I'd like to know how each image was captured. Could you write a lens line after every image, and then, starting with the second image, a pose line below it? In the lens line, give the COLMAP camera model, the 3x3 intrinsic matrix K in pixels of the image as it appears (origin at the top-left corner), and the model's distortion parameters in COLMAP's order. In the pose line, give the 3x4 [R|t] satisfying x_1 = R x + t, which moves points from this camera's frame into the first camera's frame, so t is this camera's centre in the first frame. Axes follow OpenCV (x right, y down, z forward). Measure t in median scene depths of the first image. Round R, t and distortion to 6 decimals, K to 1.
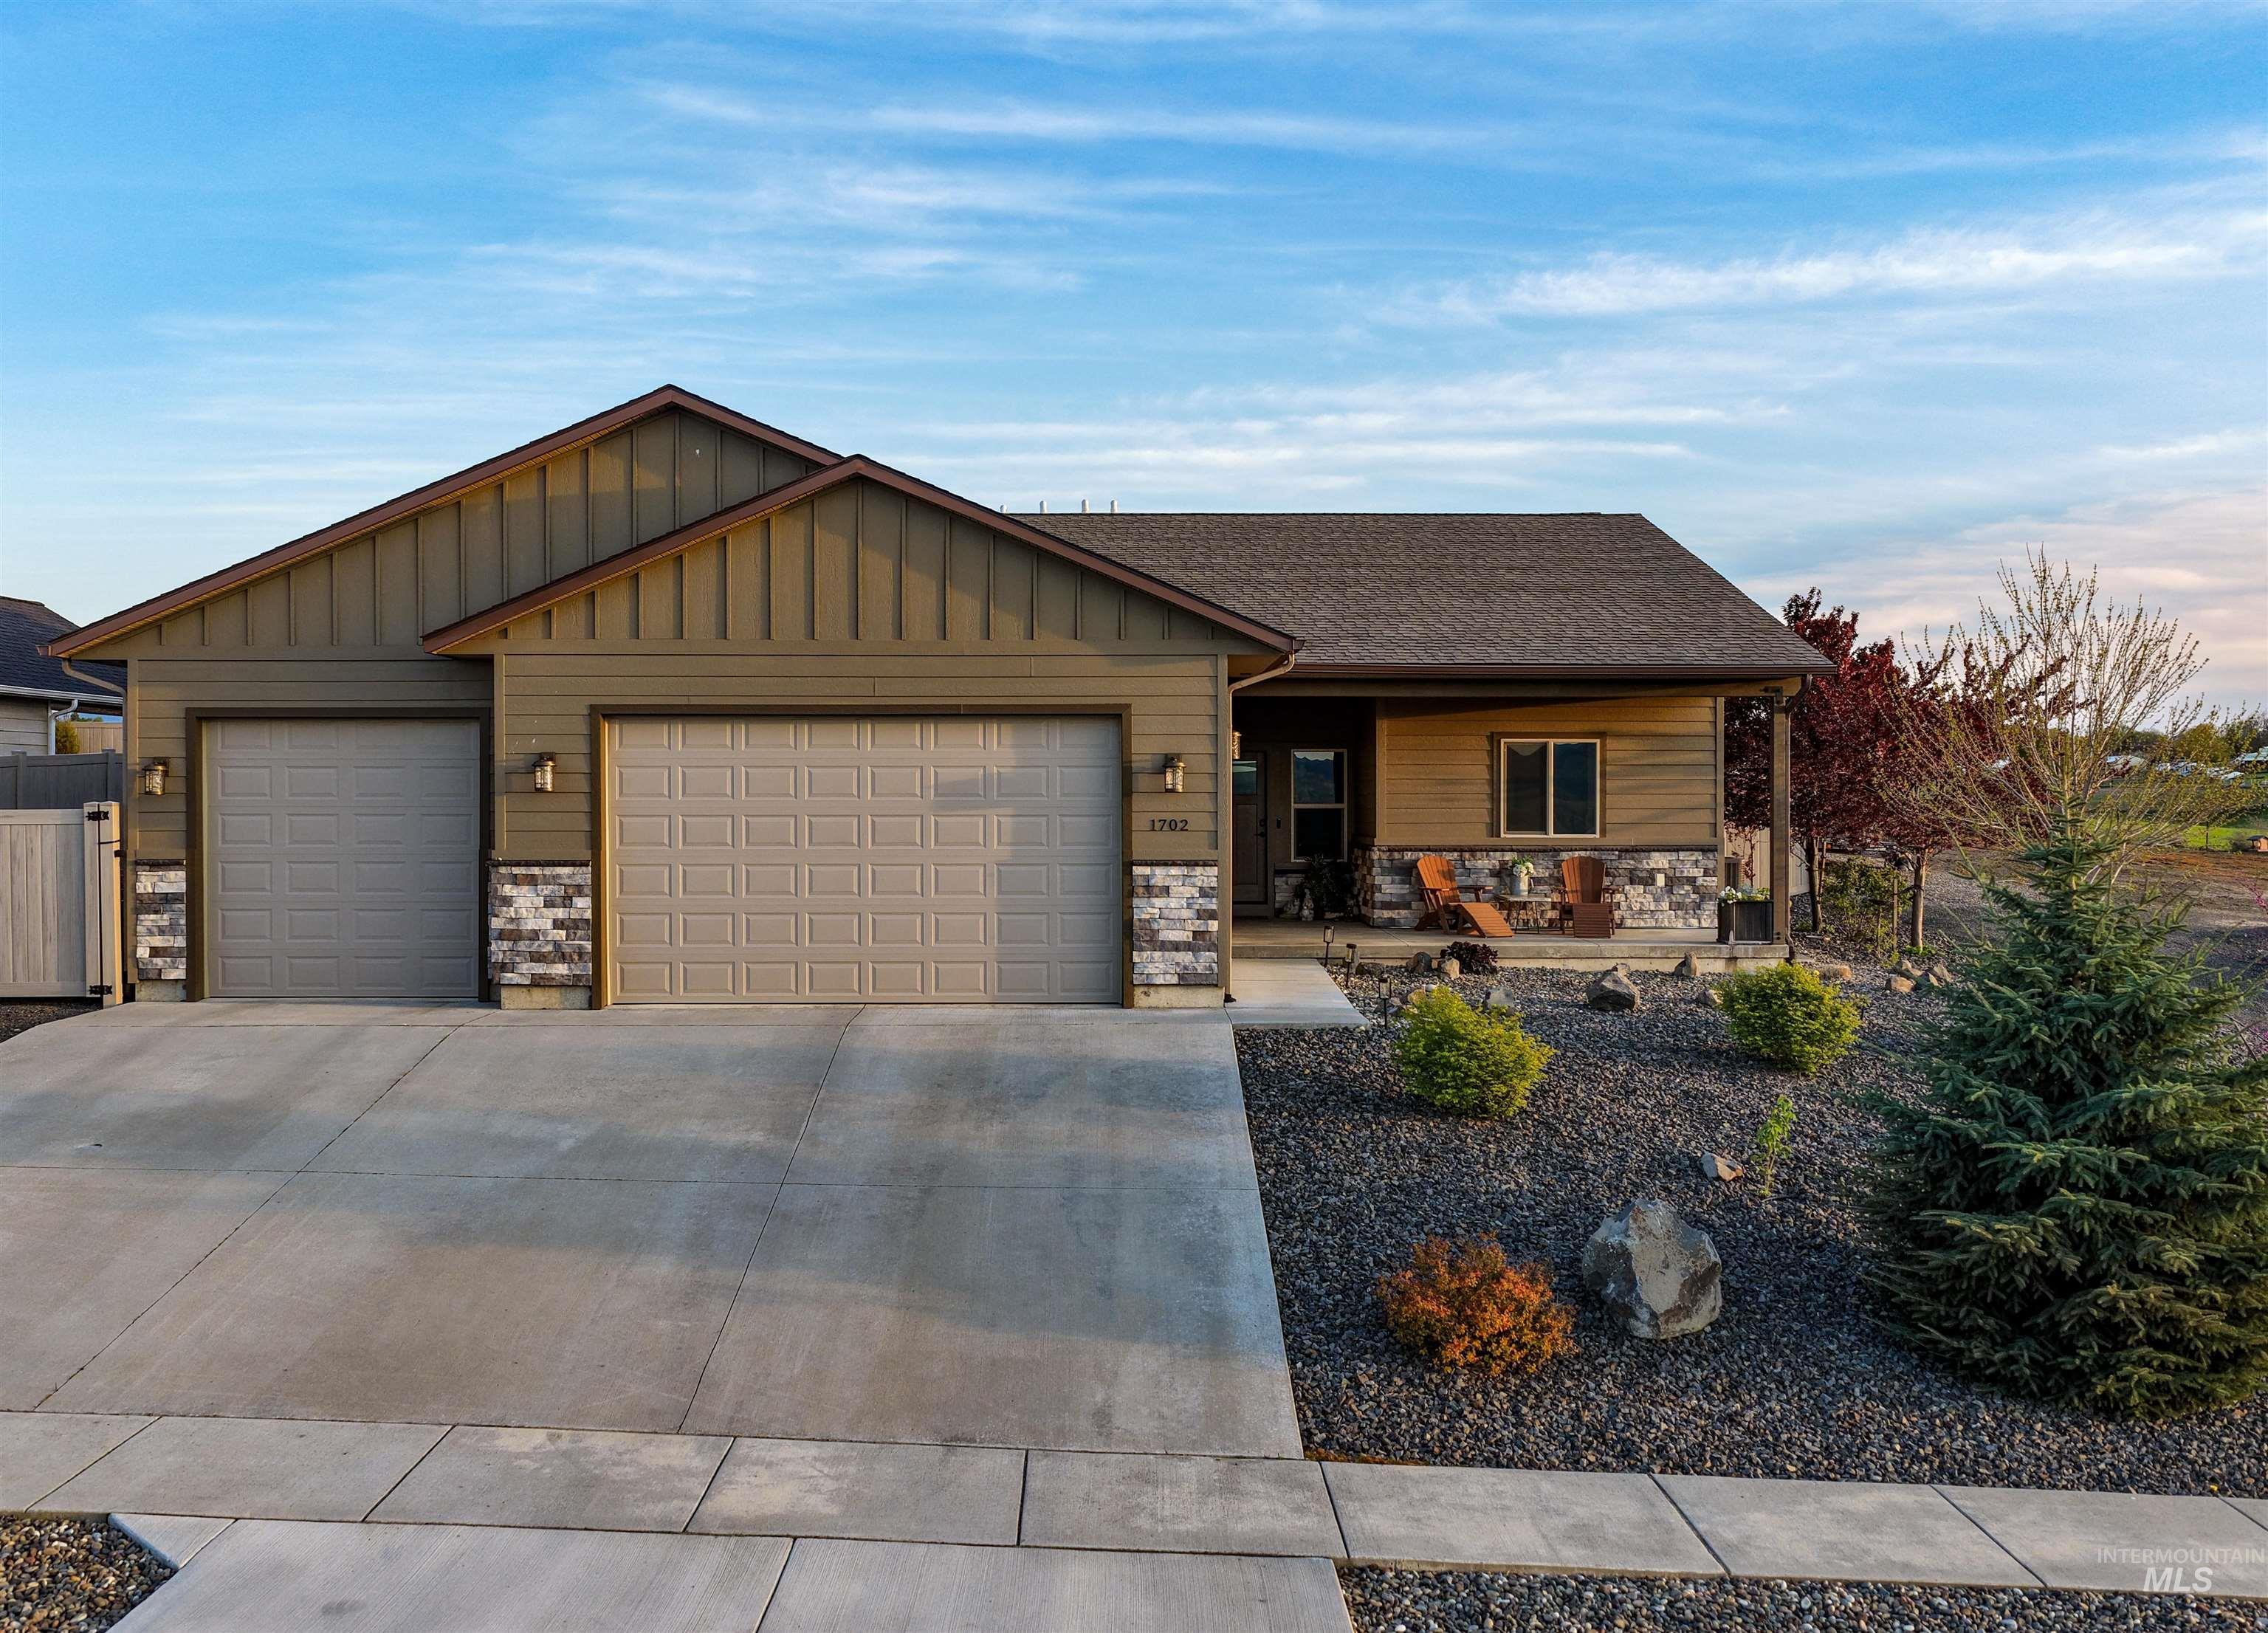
lens RADIAL K [[2042.9, 0, 1100.8], [0, 2042.9, 816.3], [0, 0, 1]] dist [-0.001350, 0.008571]
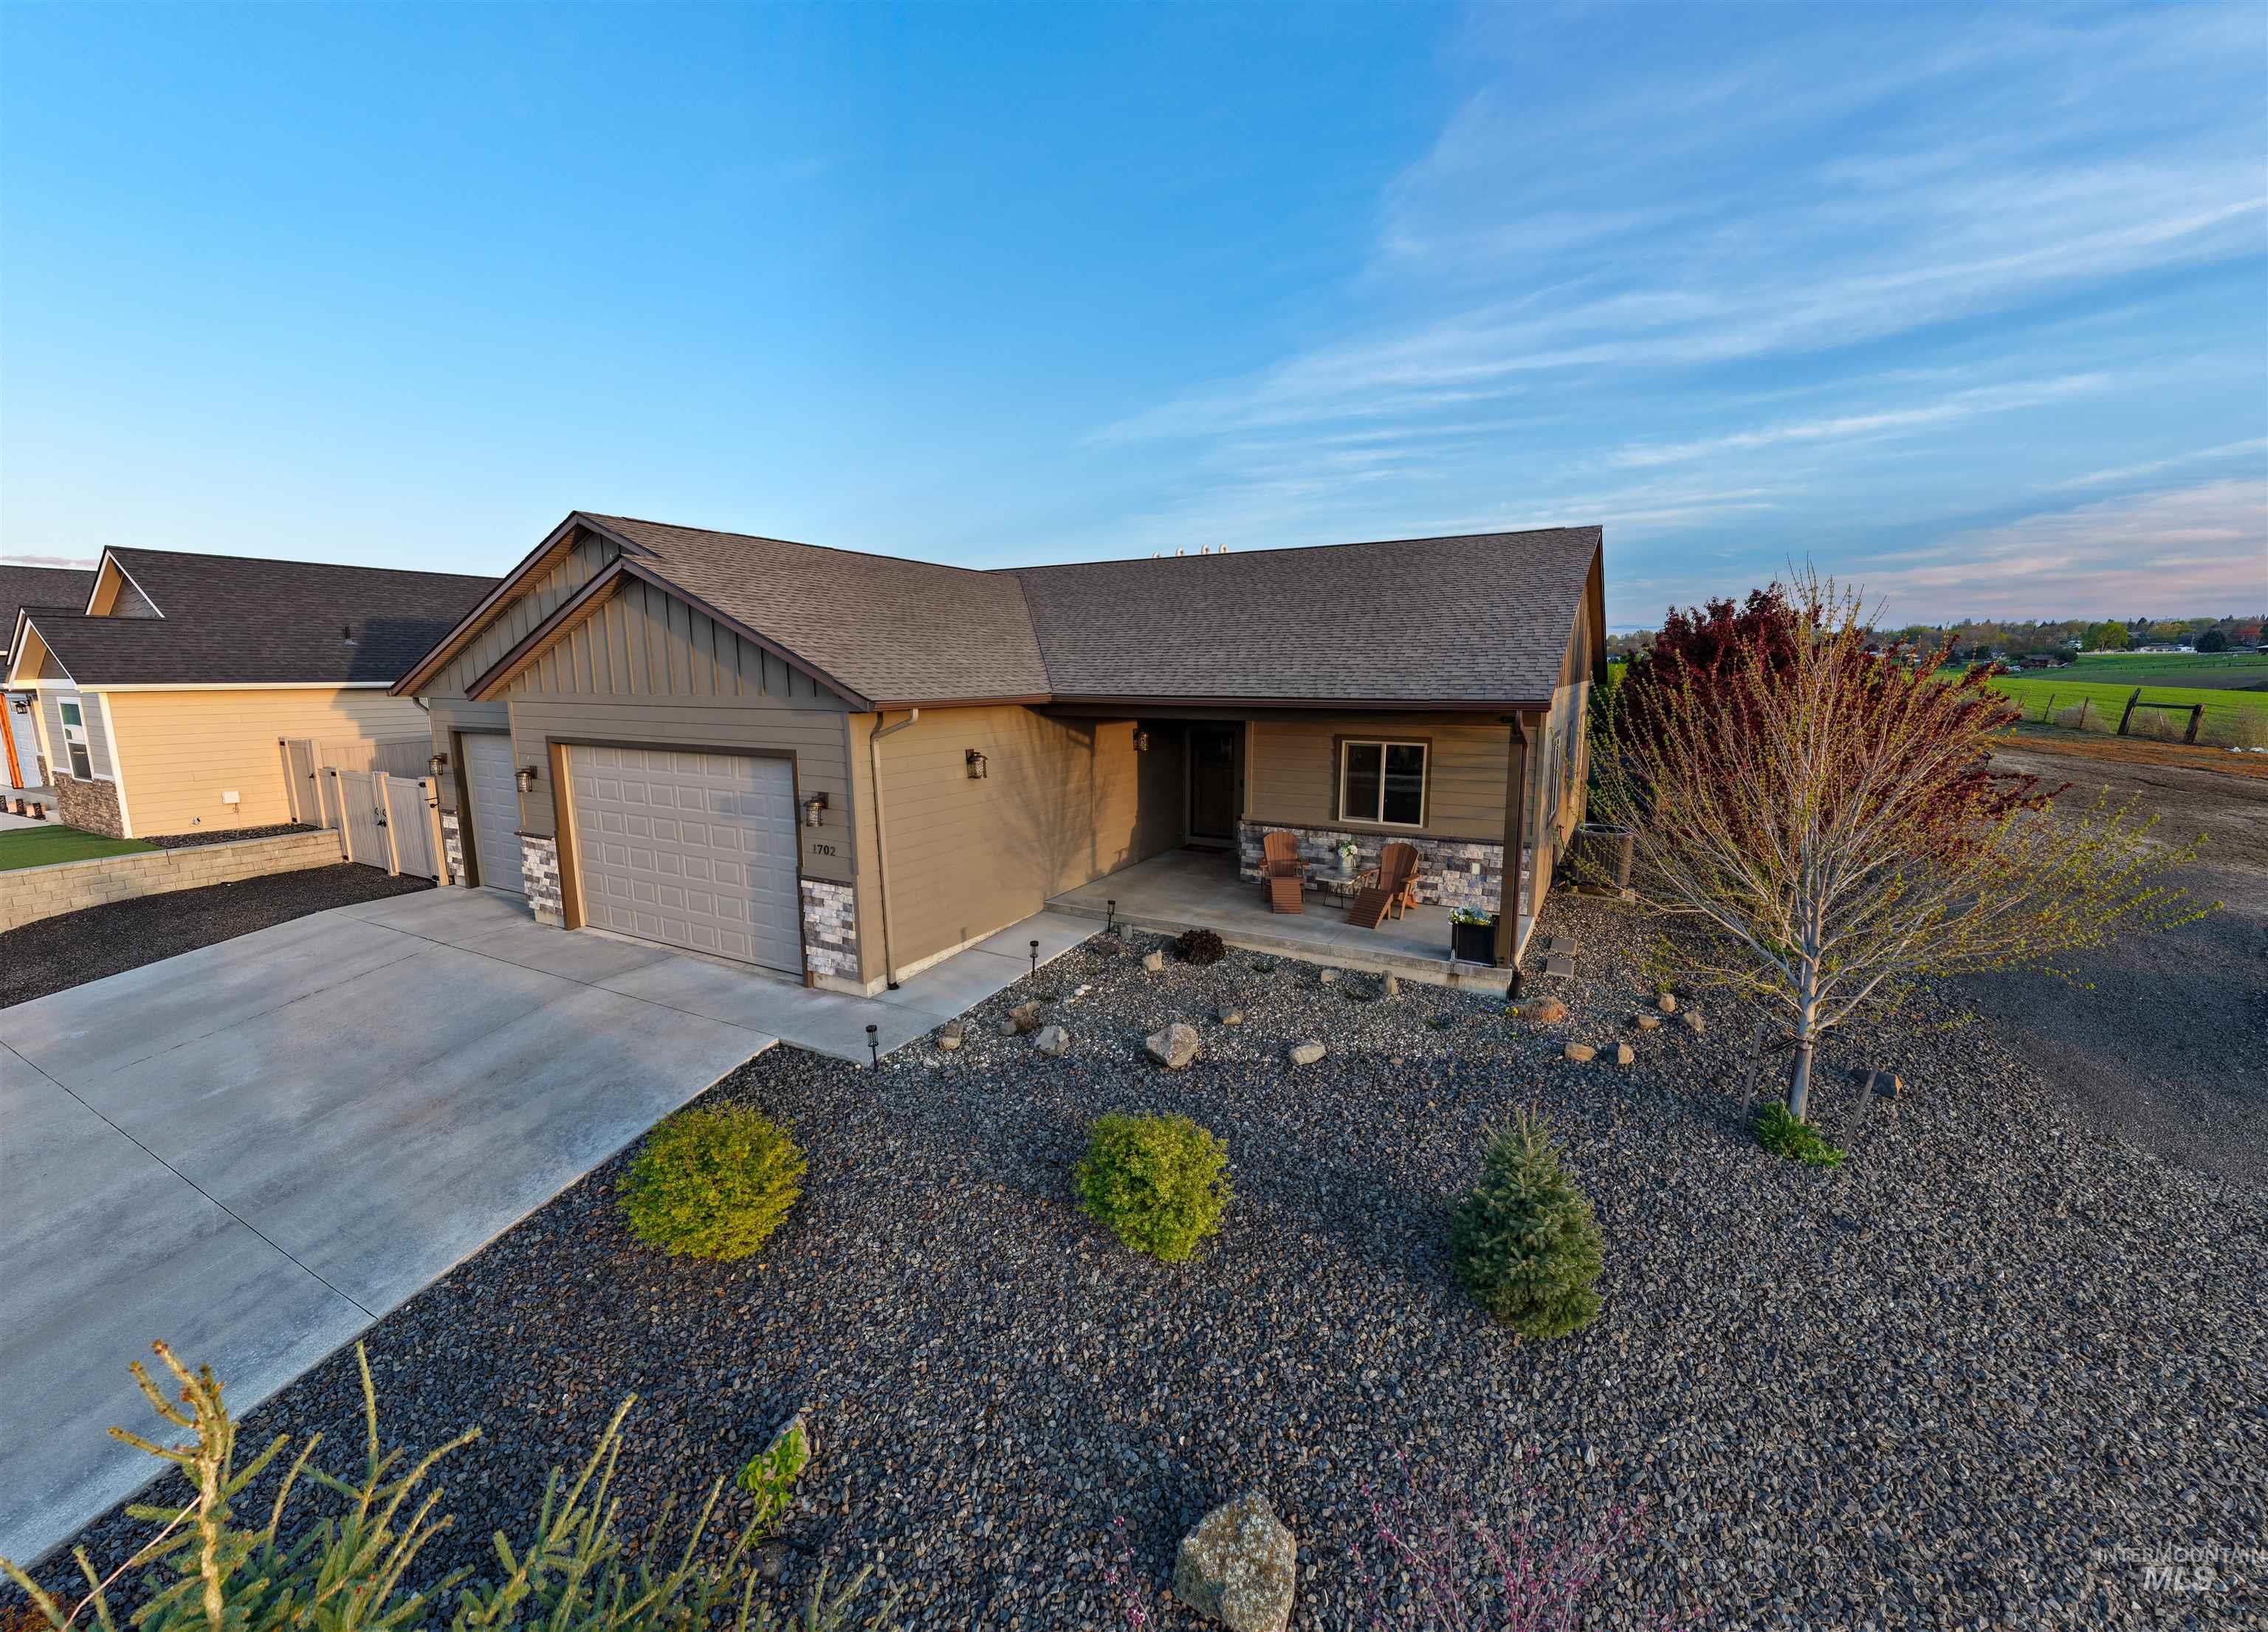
lens RADIAL K [[901.7, 0, 1121.6], [0, 901.7, 787.0], [0, 0, 1]] dist [-0.000571, -0.000077]
pose [[0.874906, 0.061154, -0.480417, 0.447651], [-0.001596, 0.992354, 0.123413, -0.100348], [0.484291, -0.107208, 0.868314, 0.617973]]
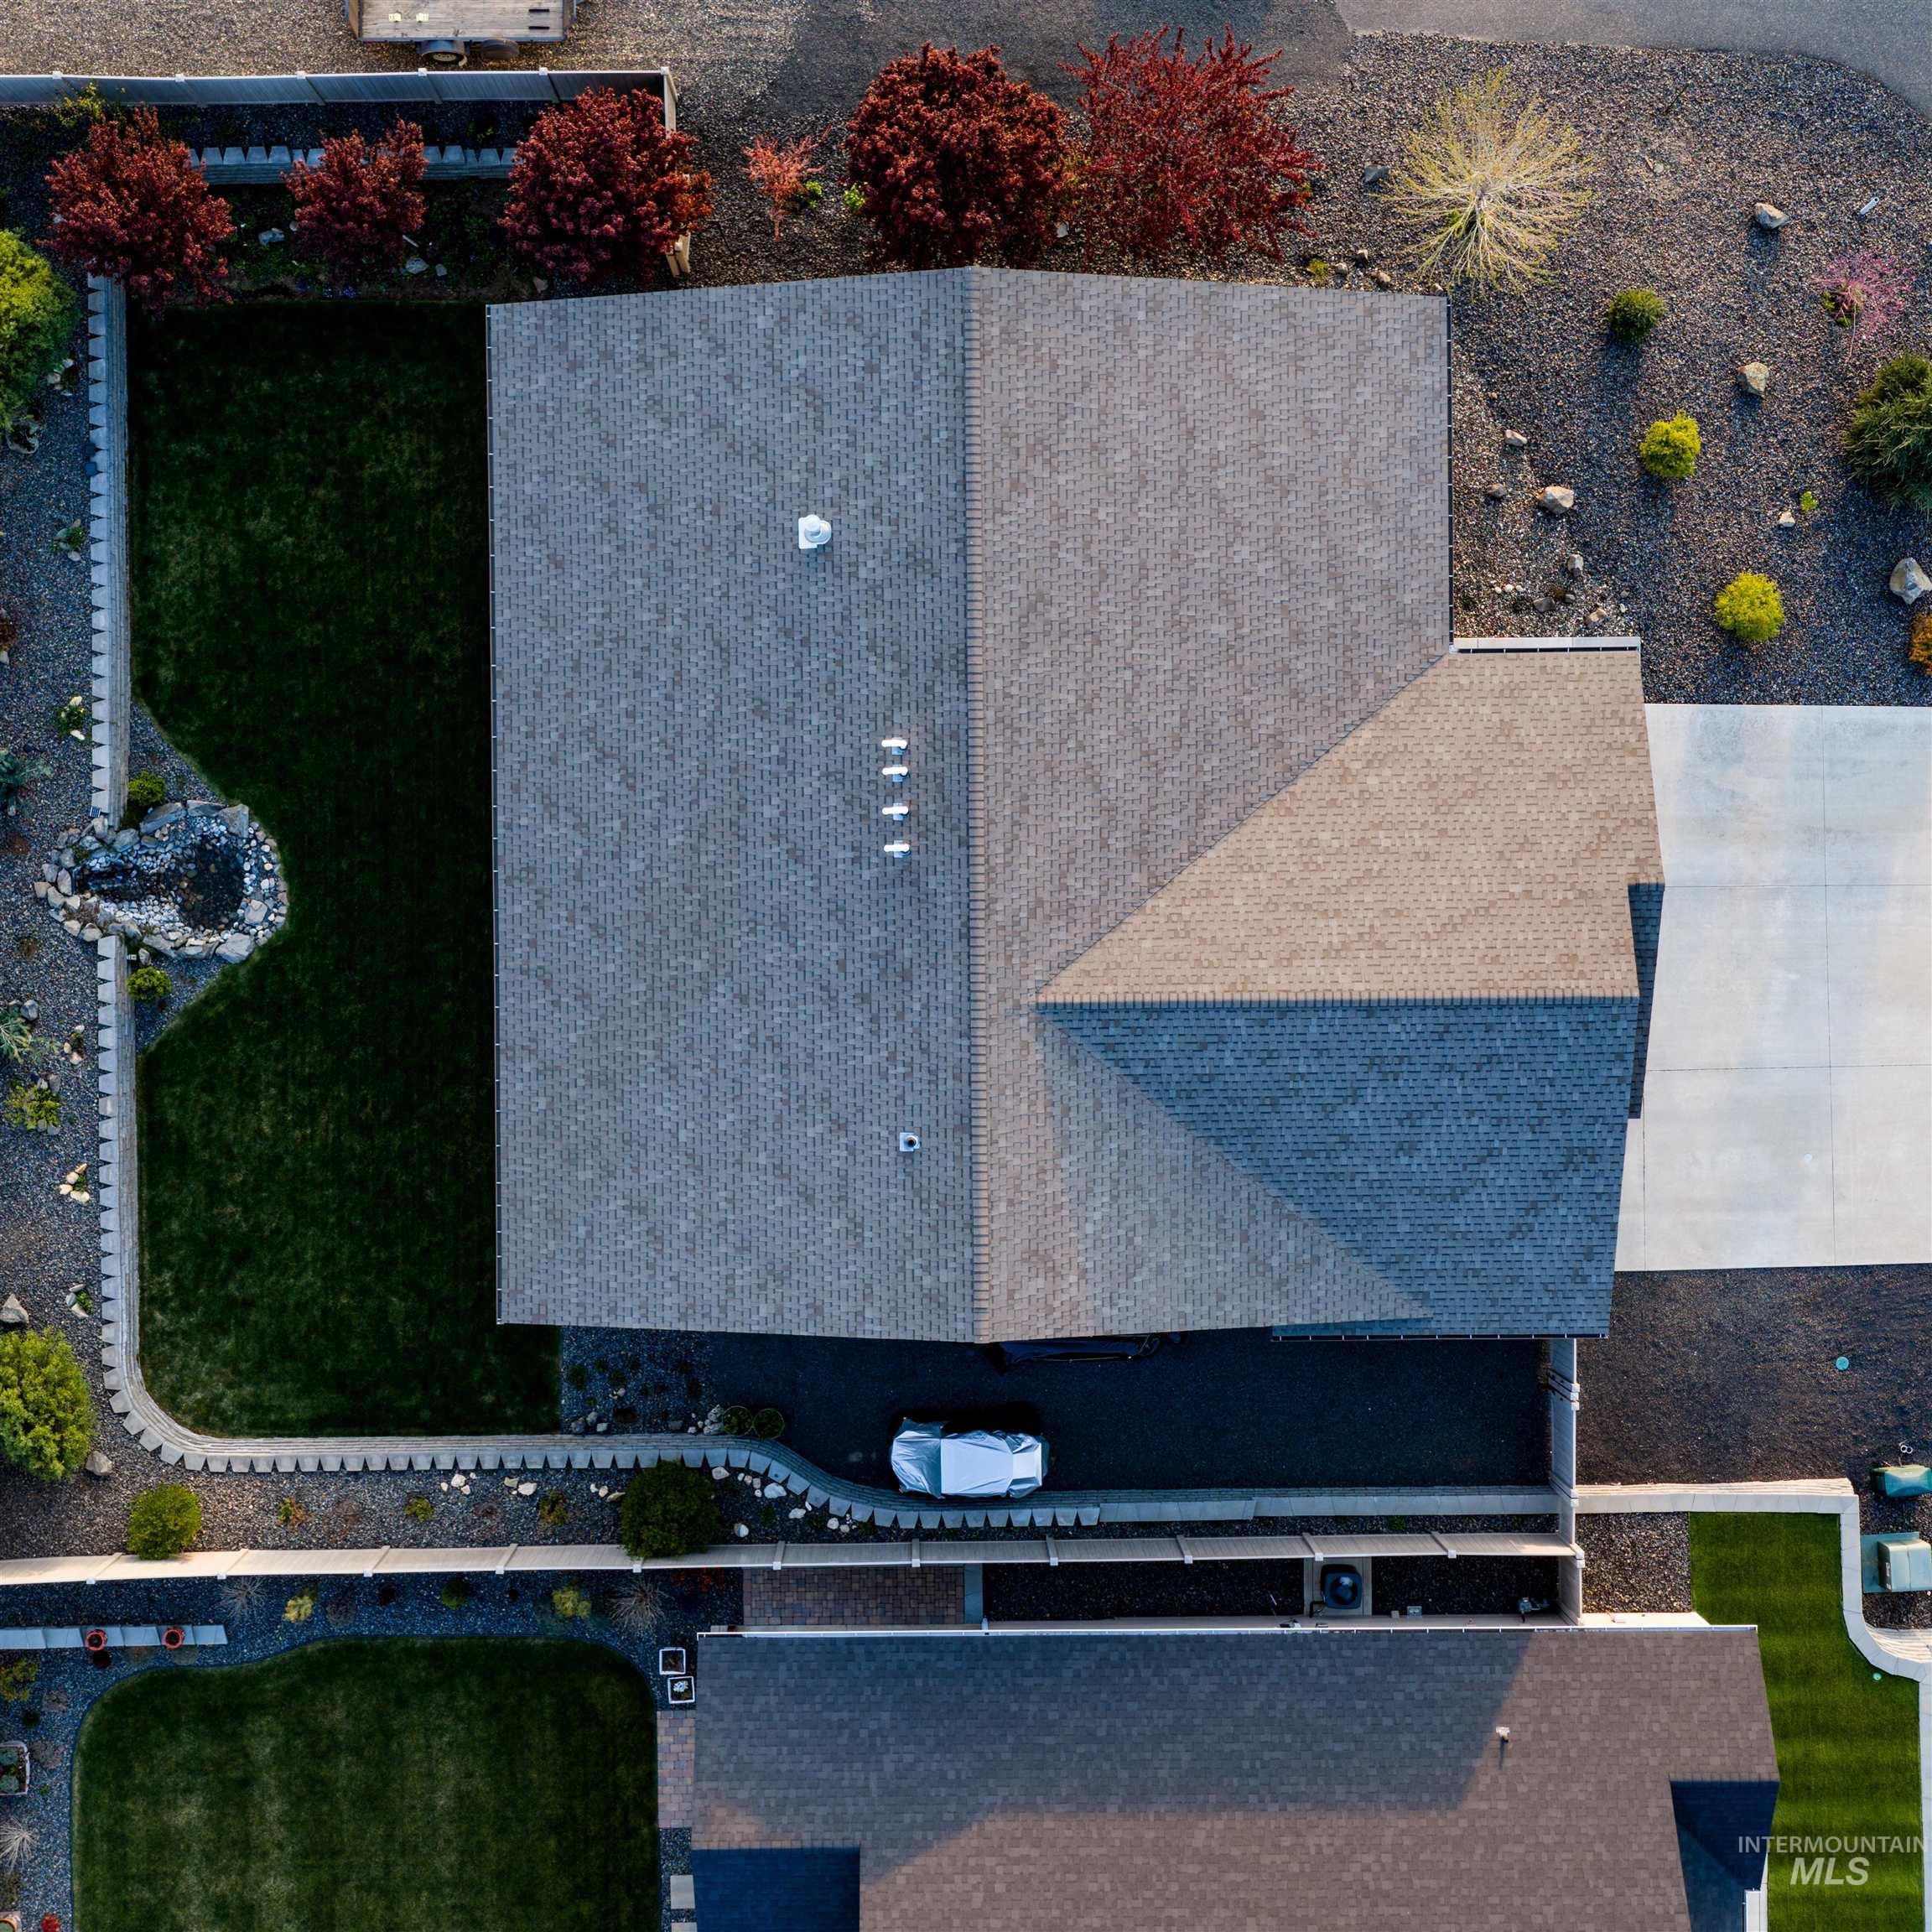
lens RADIAL K [[3053.1, 0, 944.8], [0, 3053.1, 963.9], [0, 0, 1]] dist [0.047668, -0.182482]
pose [[-0.010493, -0.999860, -0.013033, -0.145358], [0.020017, -0.013241, 0.999712, -2.863771], [-0.999745, 0.010229, 0.020153, 1.547572]]
